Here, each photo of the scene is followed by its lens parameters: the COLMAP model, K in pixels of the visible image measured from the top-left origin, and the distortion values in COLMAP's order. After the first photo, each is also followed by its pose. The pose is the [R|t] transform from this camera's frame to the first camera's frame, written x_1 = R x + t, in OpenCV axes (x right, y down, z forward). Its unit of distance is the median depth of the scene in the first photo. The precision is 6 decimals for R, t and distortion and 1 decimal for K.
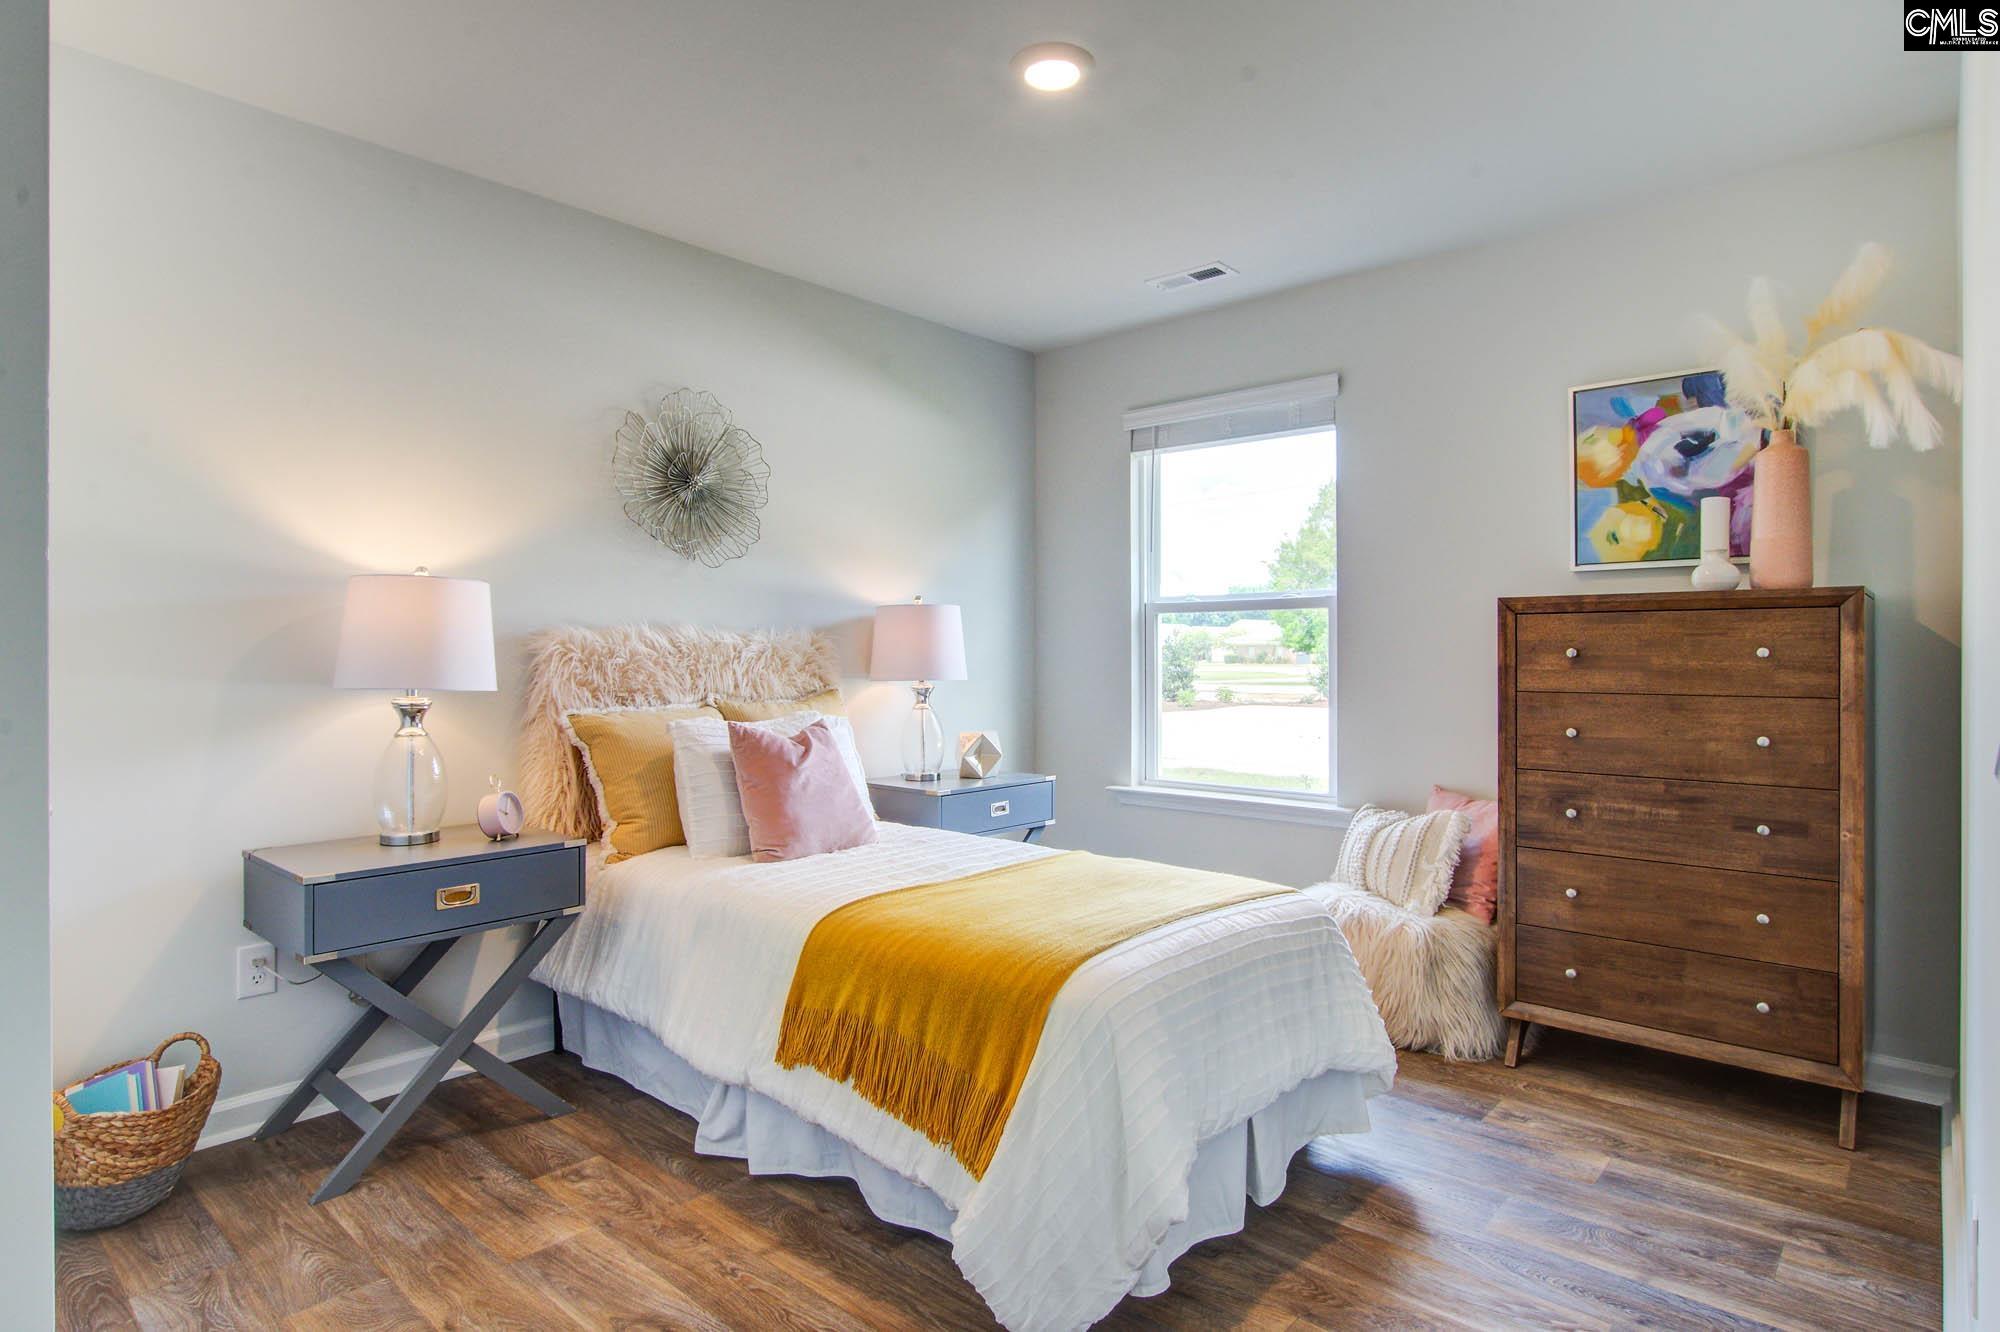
lens RADIAL K [[1069.7, 0, 988.0], [0, 1069.7, 654.1], [0, 0, 1]] dist [-0.006745, -0.001710]
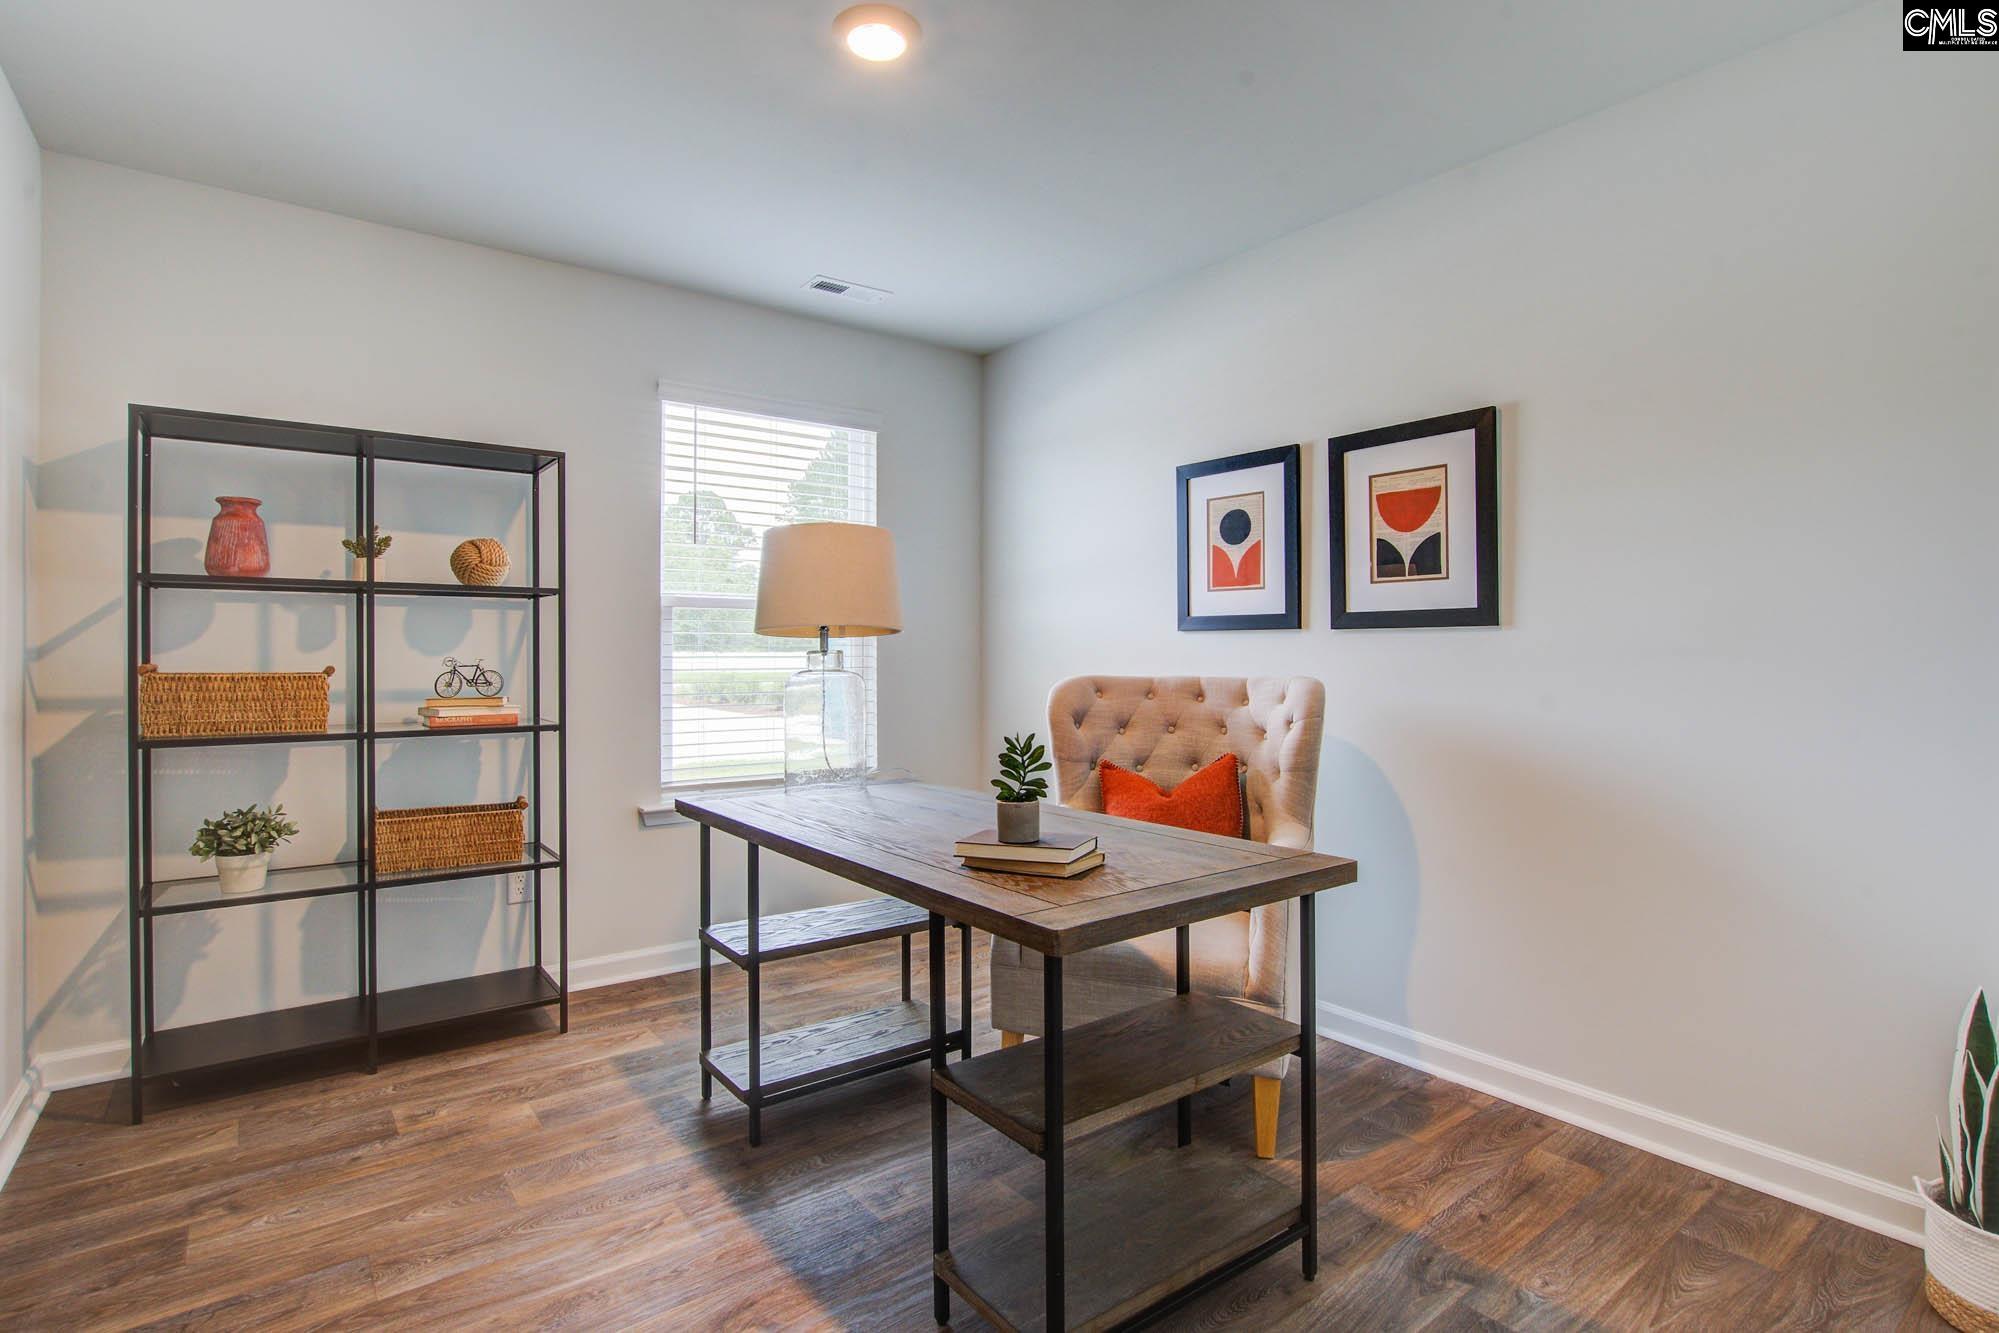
lens RADIAL K [[991.2, 0, 991.8], [0, 991.2, 652.7], [0, 0, 1]] dist [-0.011397, 0.004200]
pose [[0.192003, 0.001388, 0.981393, -0.045591], [0.005021, 0.999985, -0.002397, 0.000396], [-0.981381, 0.005387, 0.191993, 0.041768]]
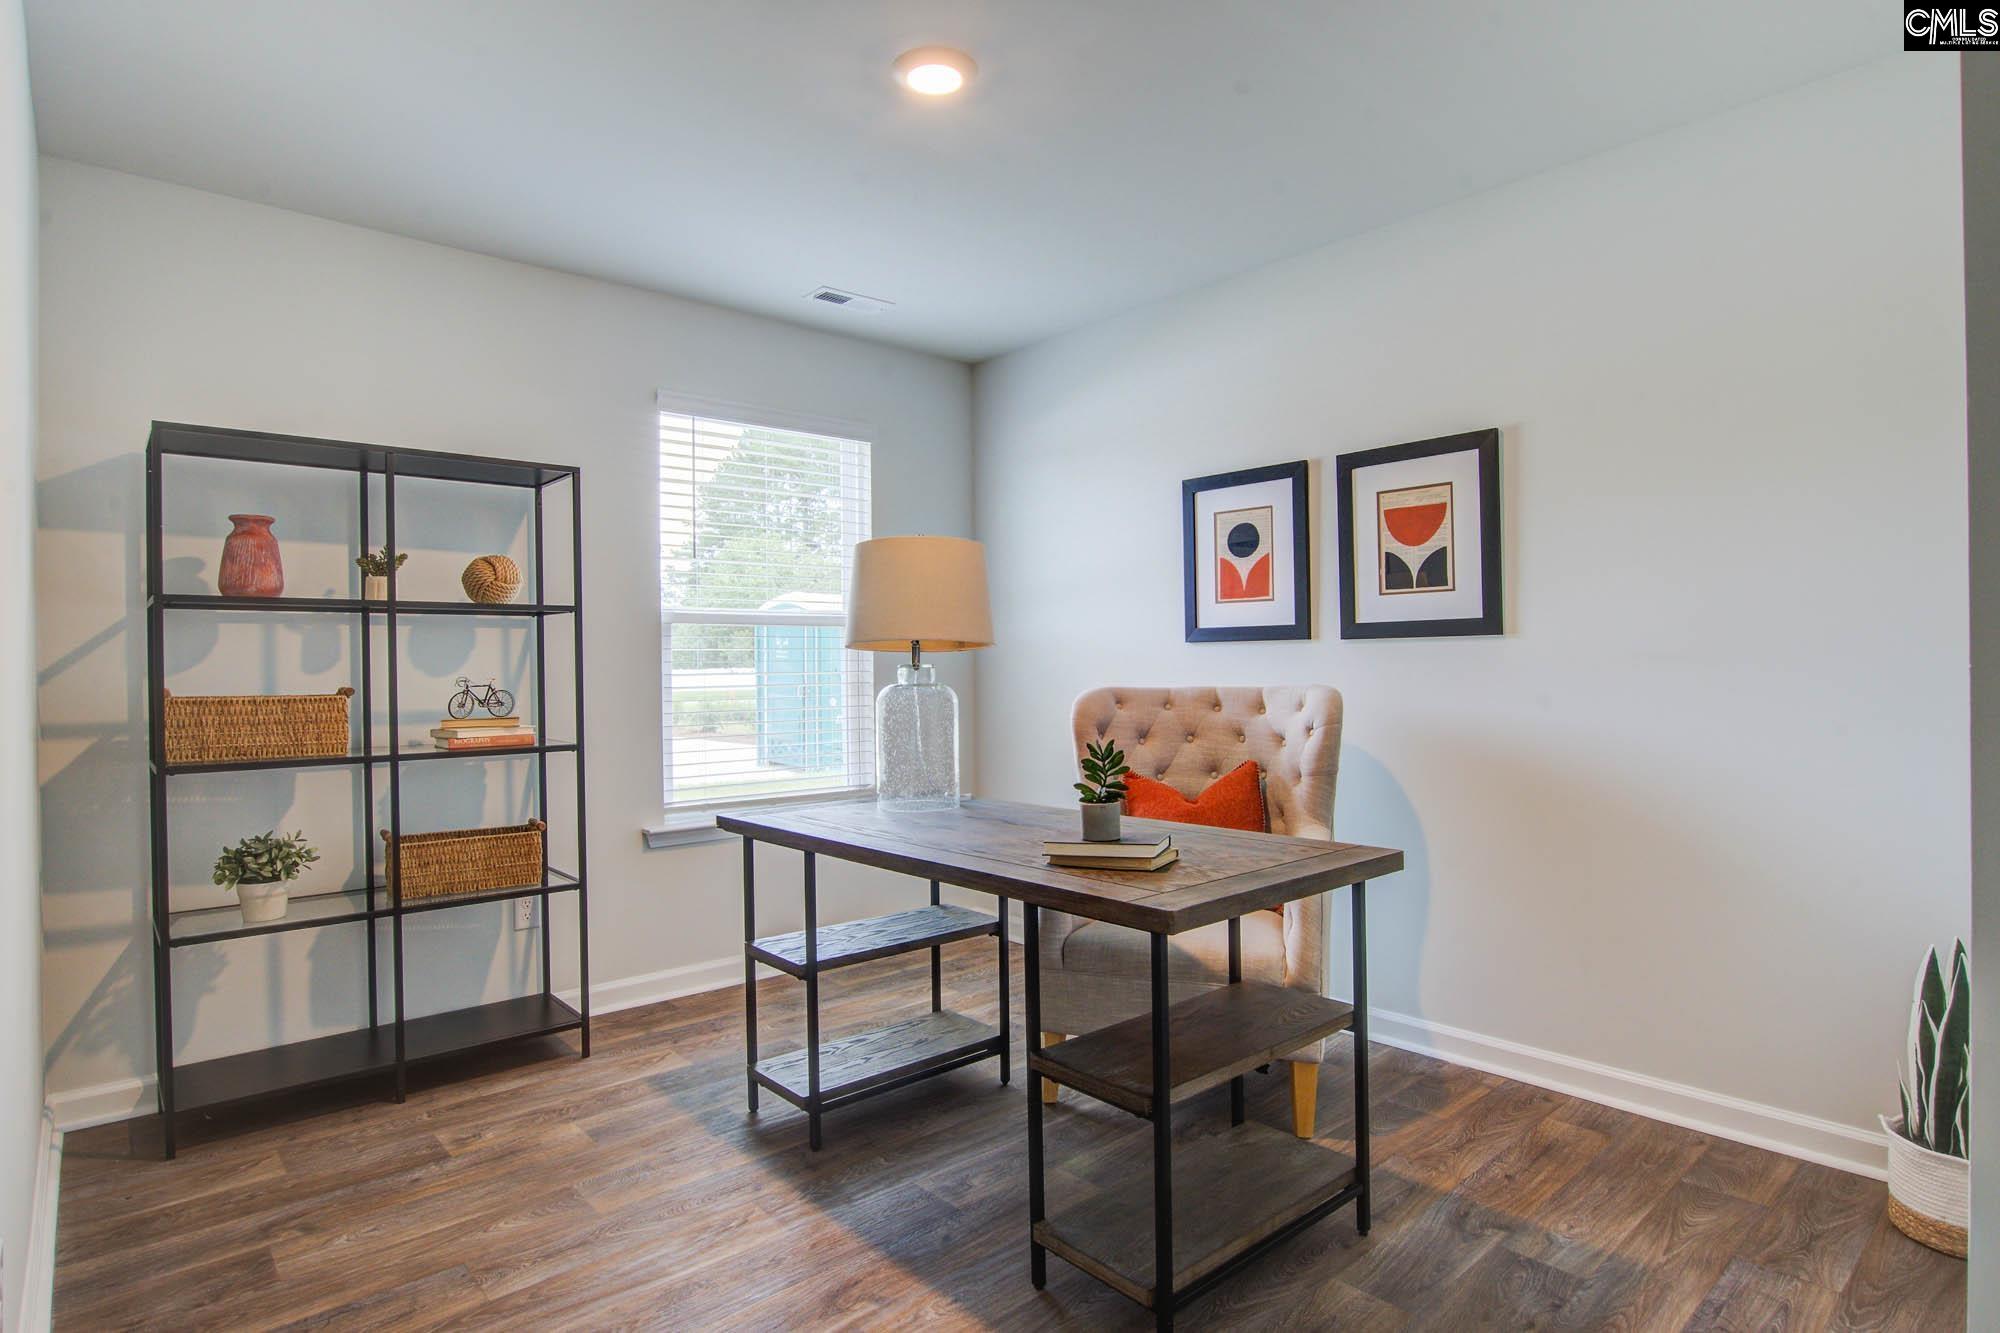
lens RADIAL K [[1069.7, 0, 995.5], [0, 1069.7, 669.2], [0, 0, 1]] dist [-0.006745, -0.001710]
pose [[0.117475, -0.002970, 0.993071, -0.201824], [0.017166, 0.999852, 0.000959, -0.000037], [-0.992928, 0.016934, 0.117508, 0.162150]]
